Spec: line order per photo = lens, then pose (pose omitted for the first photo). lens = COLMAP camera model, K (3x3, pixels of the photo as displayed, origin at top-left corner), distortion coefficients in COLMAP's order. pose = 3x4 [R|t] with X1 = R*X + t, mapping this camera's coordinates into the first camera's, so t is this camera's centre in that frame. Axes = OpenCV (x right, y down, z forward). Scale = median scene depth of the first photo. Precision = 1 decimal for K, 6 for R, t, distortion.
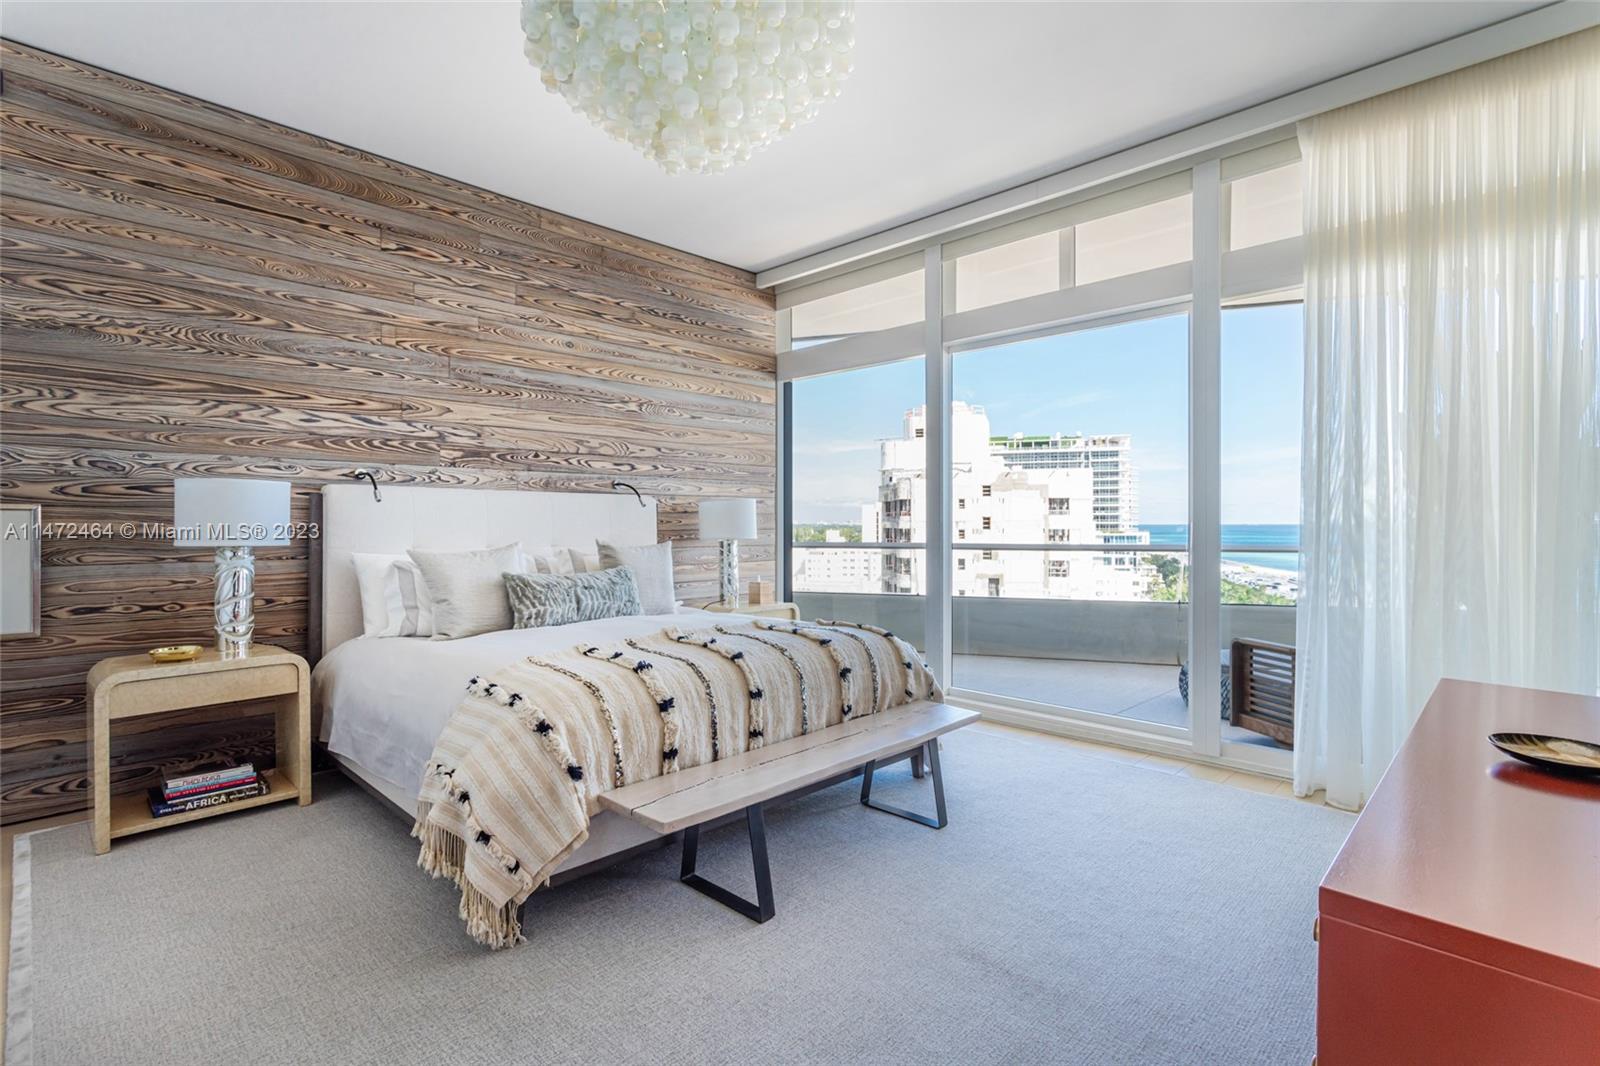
lens RADIAL K [[761.6, 0, 784.3], [0, 761.6, 536.3], [0, 0, 1]] dist [0.013917, -0.000059]
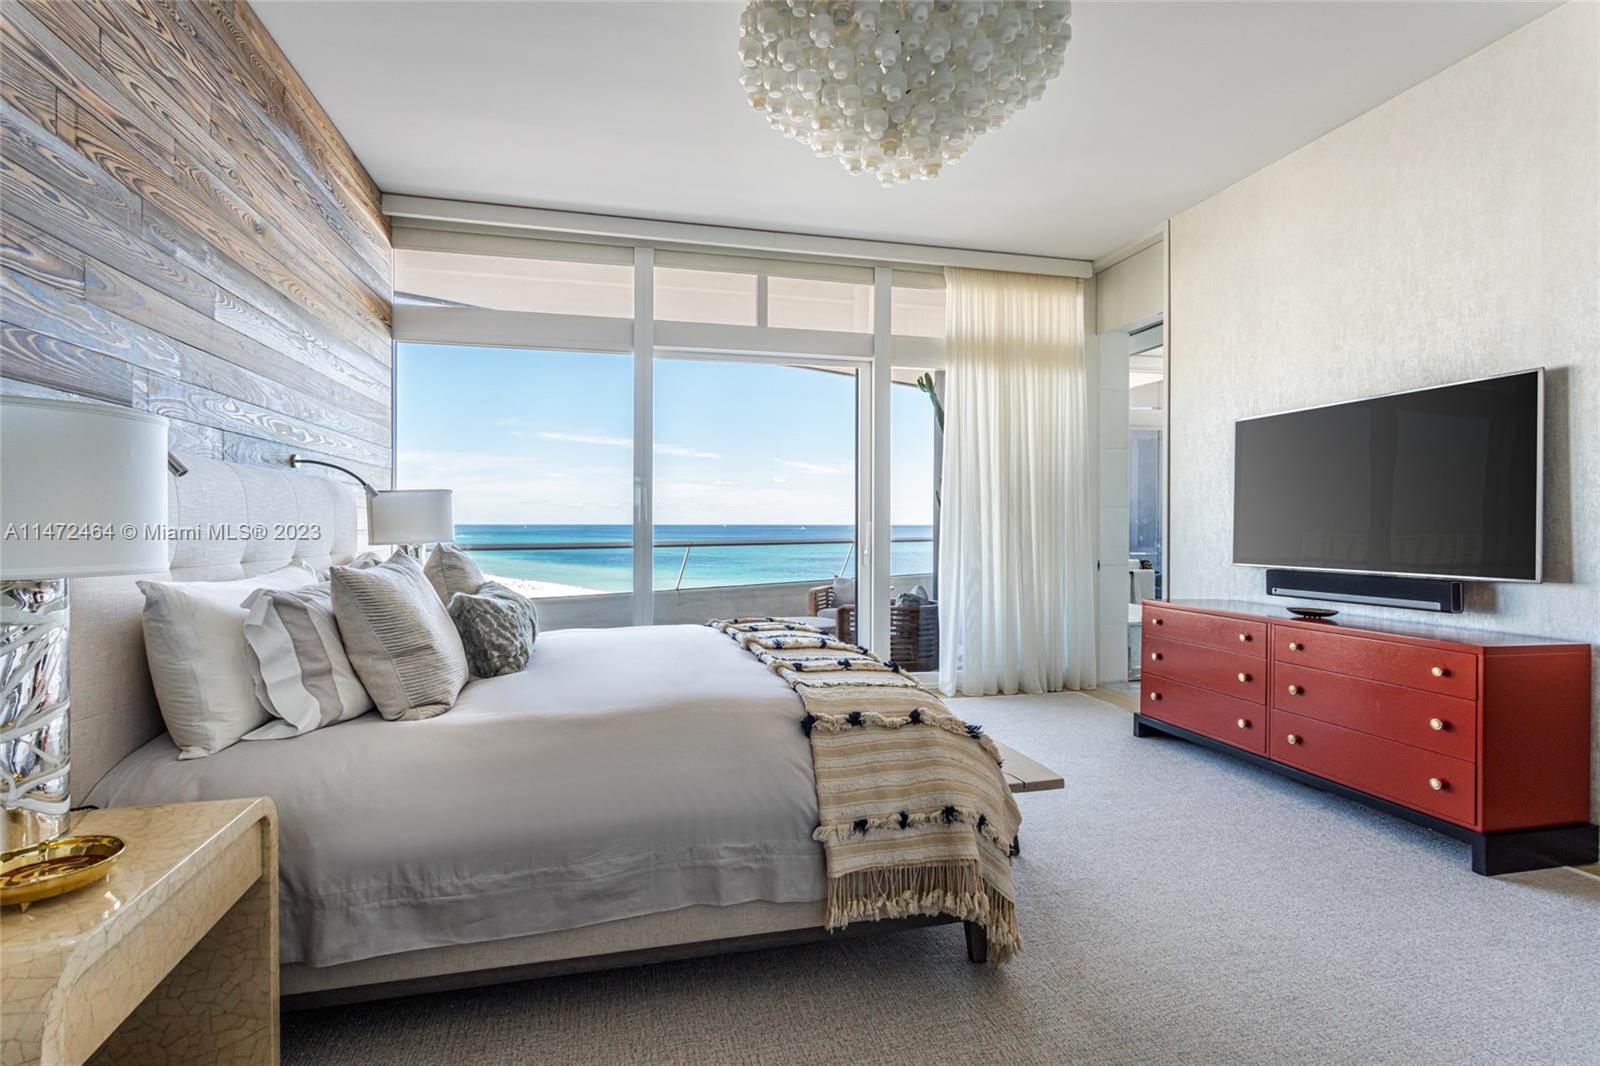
lens RADIAL K [[761.6, 0, 782.6], [0, 761.6, 524.8], [0, 0, 1]] dist [0.013917, -0.000059]
pose [[0.538324, 0.000923, 0.842737, -0.531697], [0.011278, 0.999902, -0.008300, -0.003596], [-0.842663, 0.013972, 0.538261, 0.295099]]
